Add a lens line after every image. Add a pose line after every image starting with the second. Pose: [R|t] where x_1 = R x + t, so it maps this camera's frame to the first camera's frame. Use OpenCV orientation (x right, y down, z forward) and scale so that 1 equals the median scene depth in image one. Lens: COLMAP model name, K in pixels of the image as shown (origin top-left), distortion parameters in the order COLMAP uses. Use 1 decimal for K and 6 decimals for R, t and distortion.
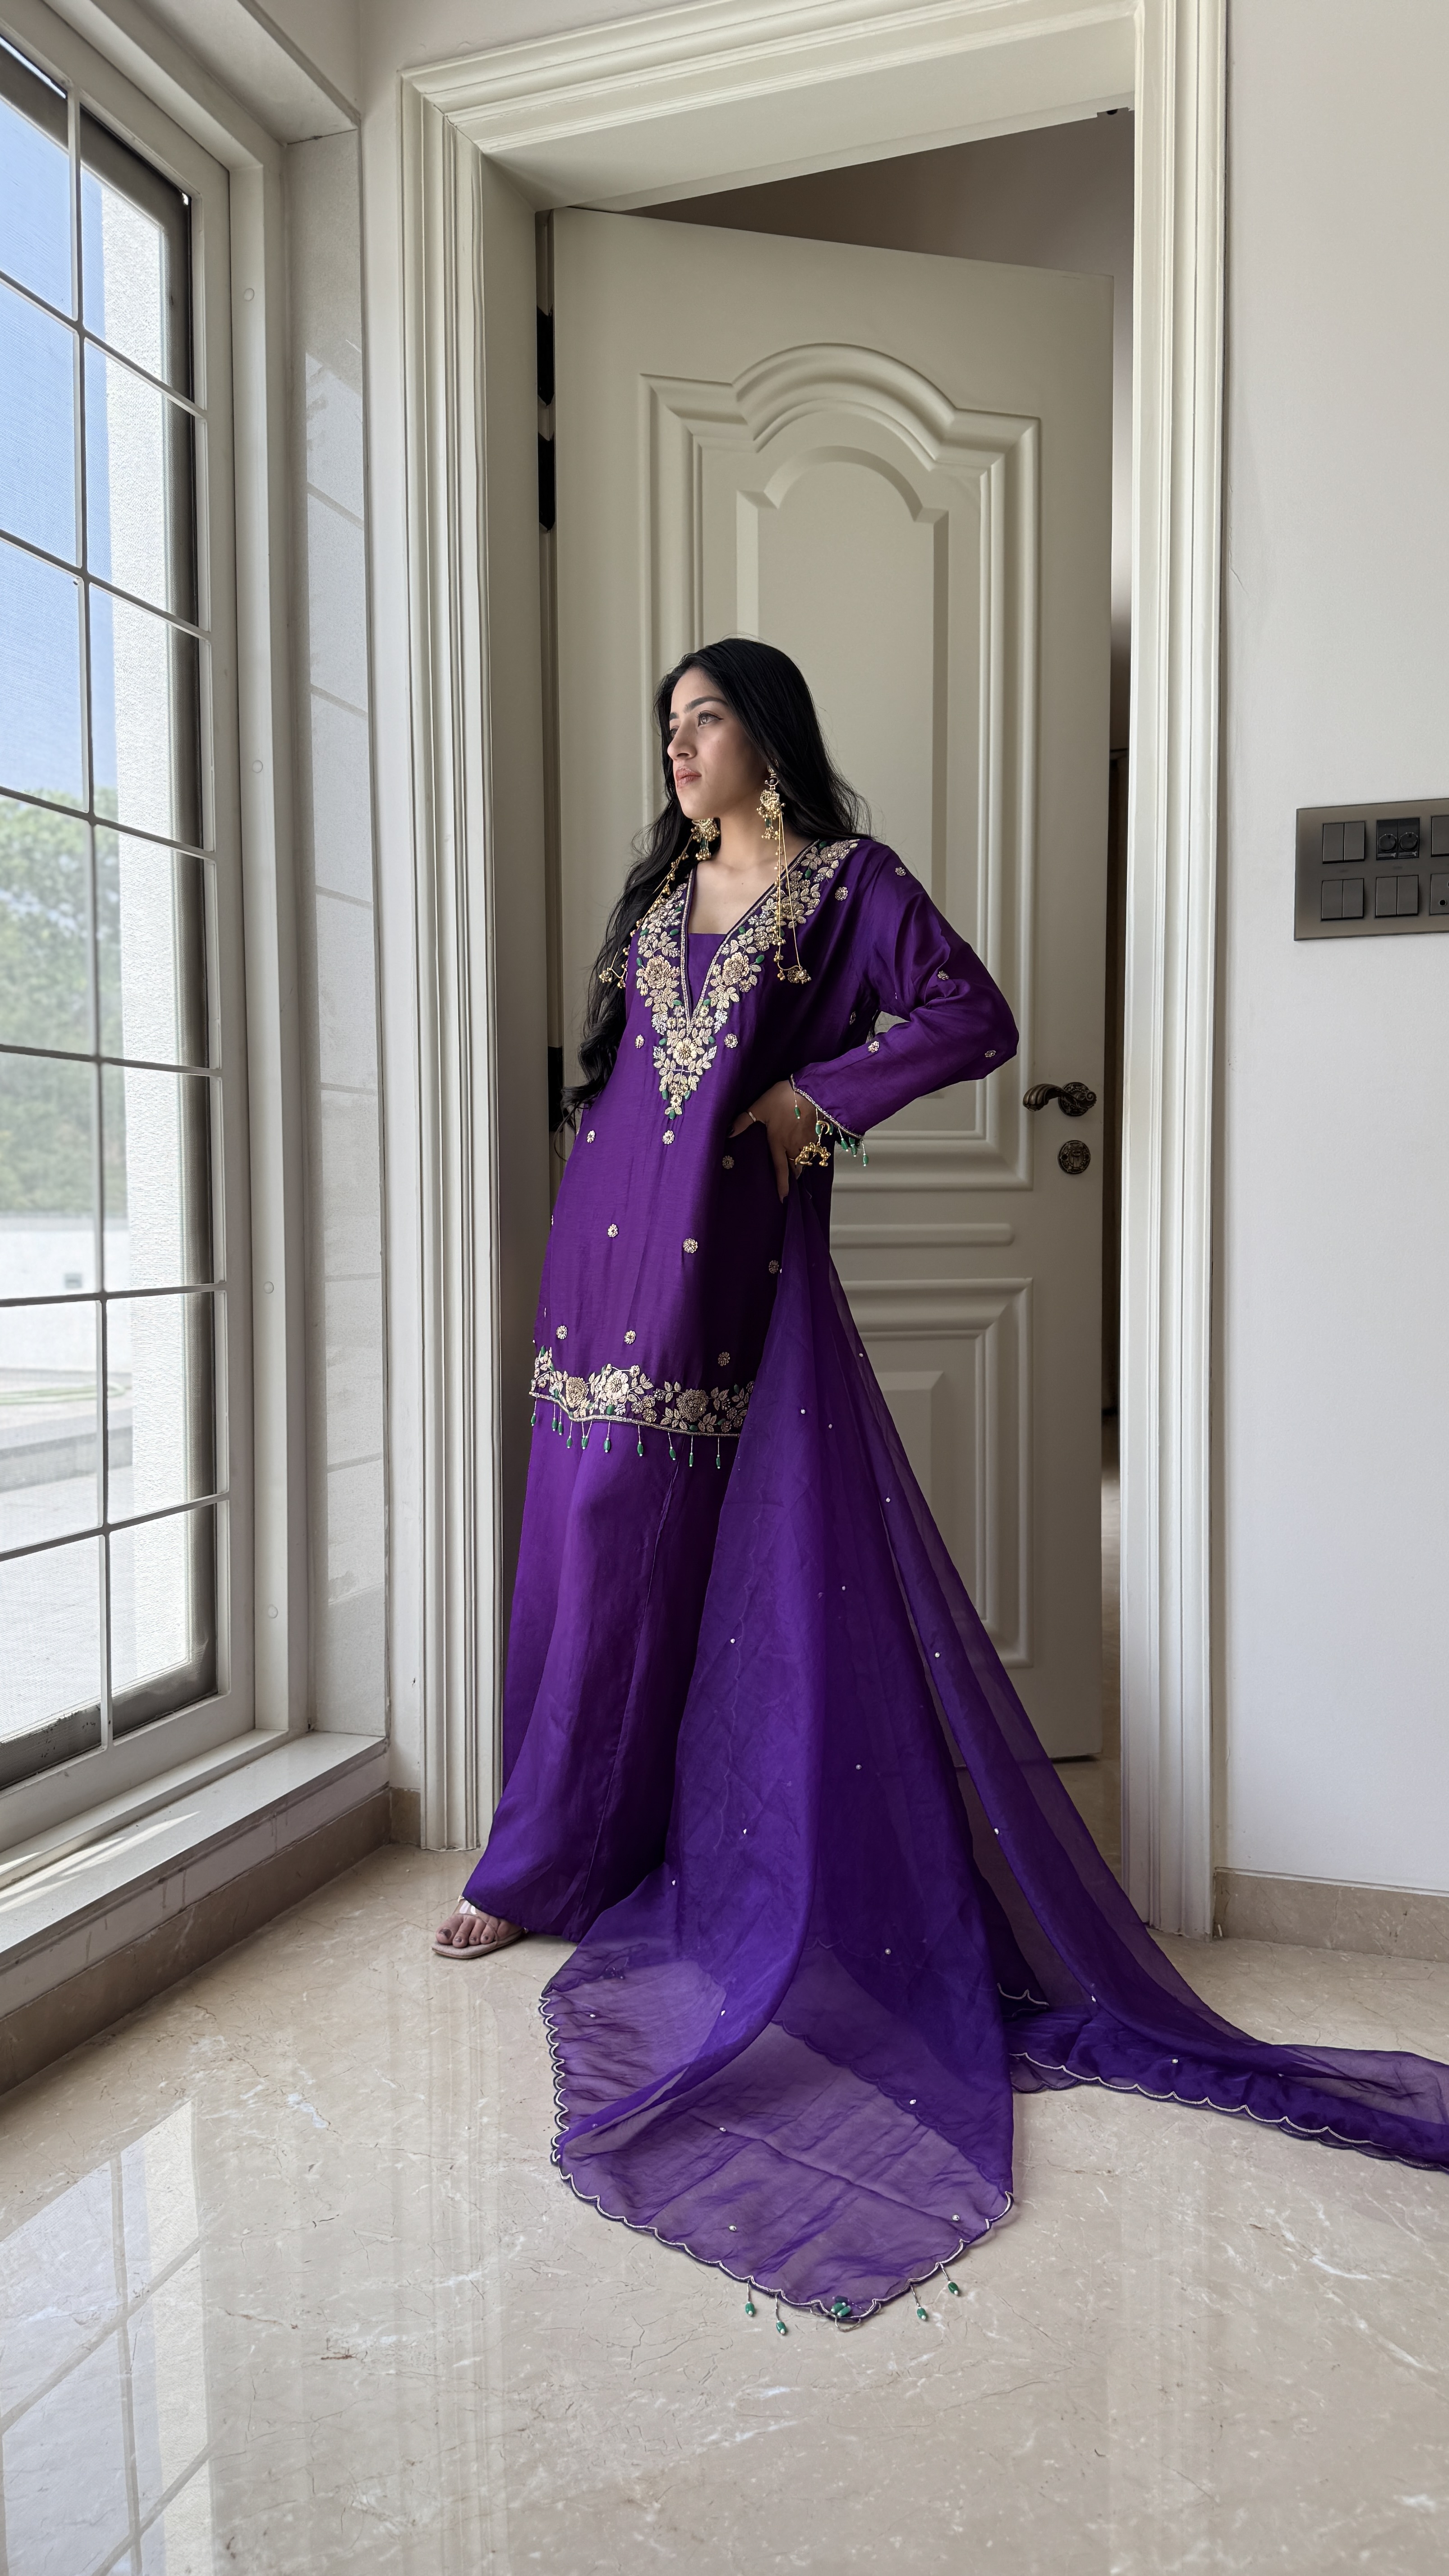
lens RADIAL K [[1791.8, 0, 795.4], [0, 1791.8, 1304.8], [0, 0, 1]] dist [0.054961, -0.062271]
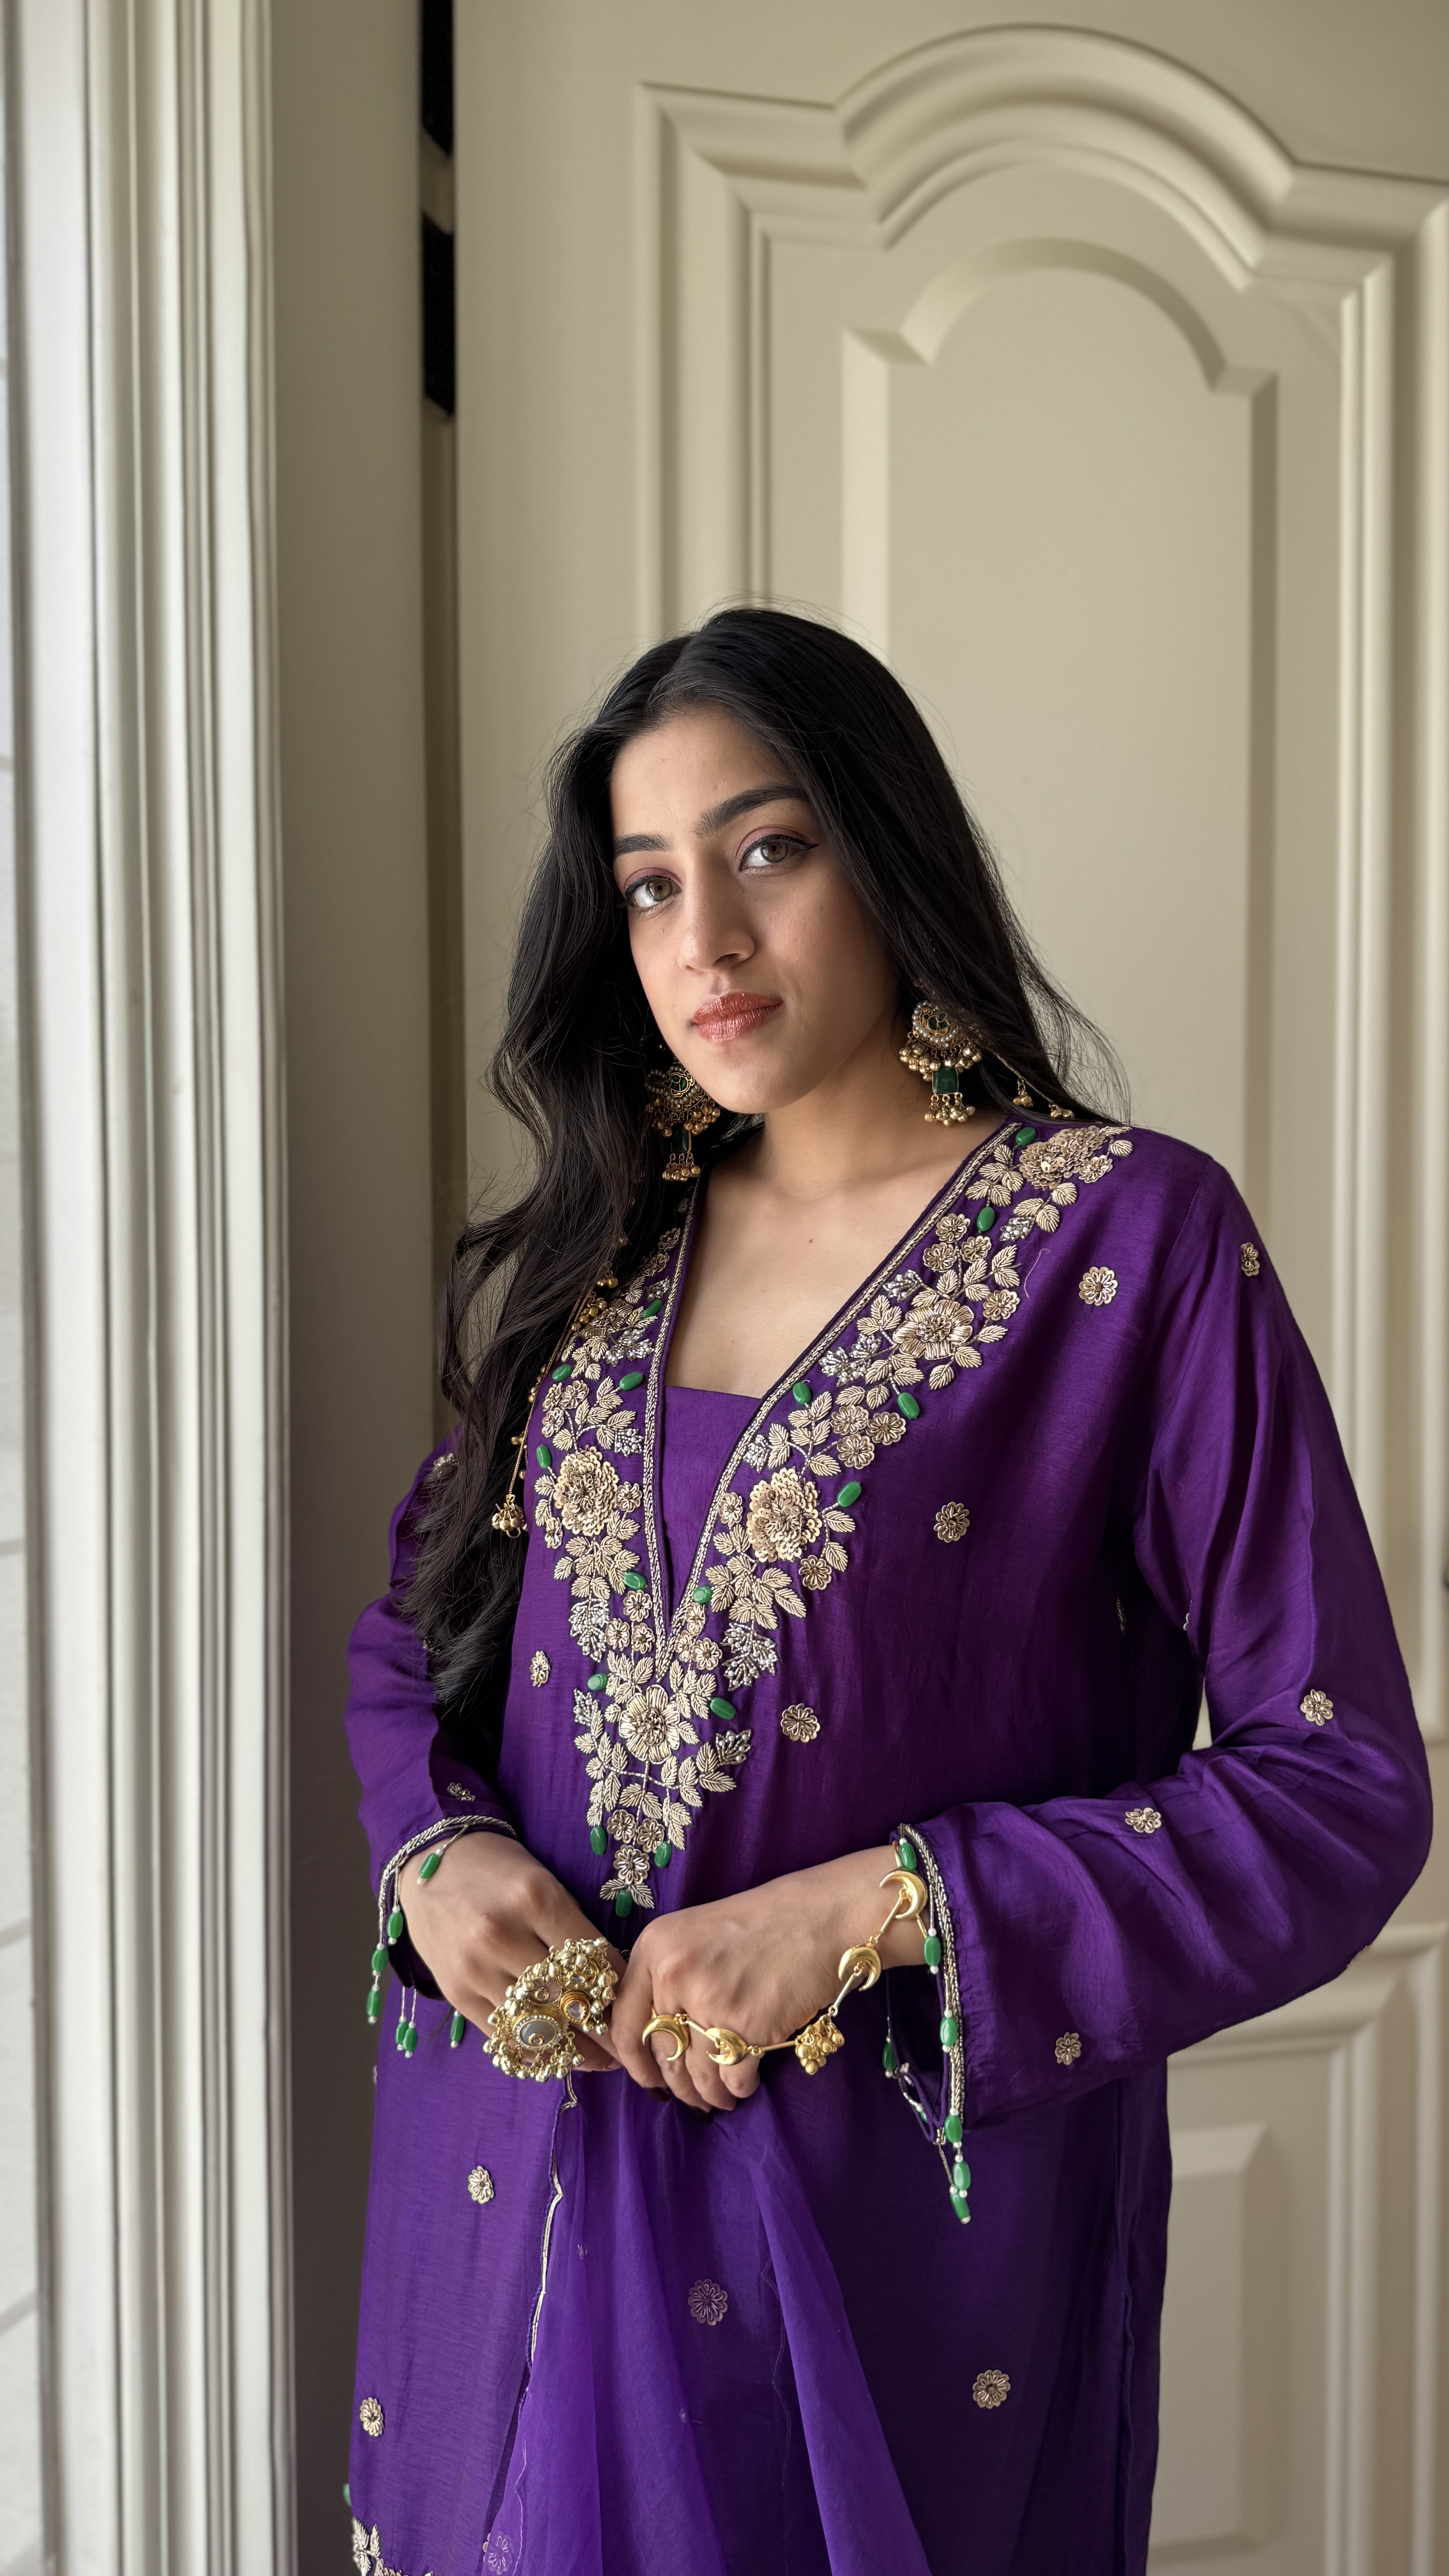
lens RADIAL K [[1791.8, 0, 795.4], [0, 1791.8, 1304.8], [0, 0, 1]] dist [0.054961, -0.062271]
pose [[0.995742, 0.005284, -0.092032, 0.000568], [-0.007893, 0.999577, -0.028005, -0.212068], [0.091845, 0.028612, 0.995362, 0.627940]]
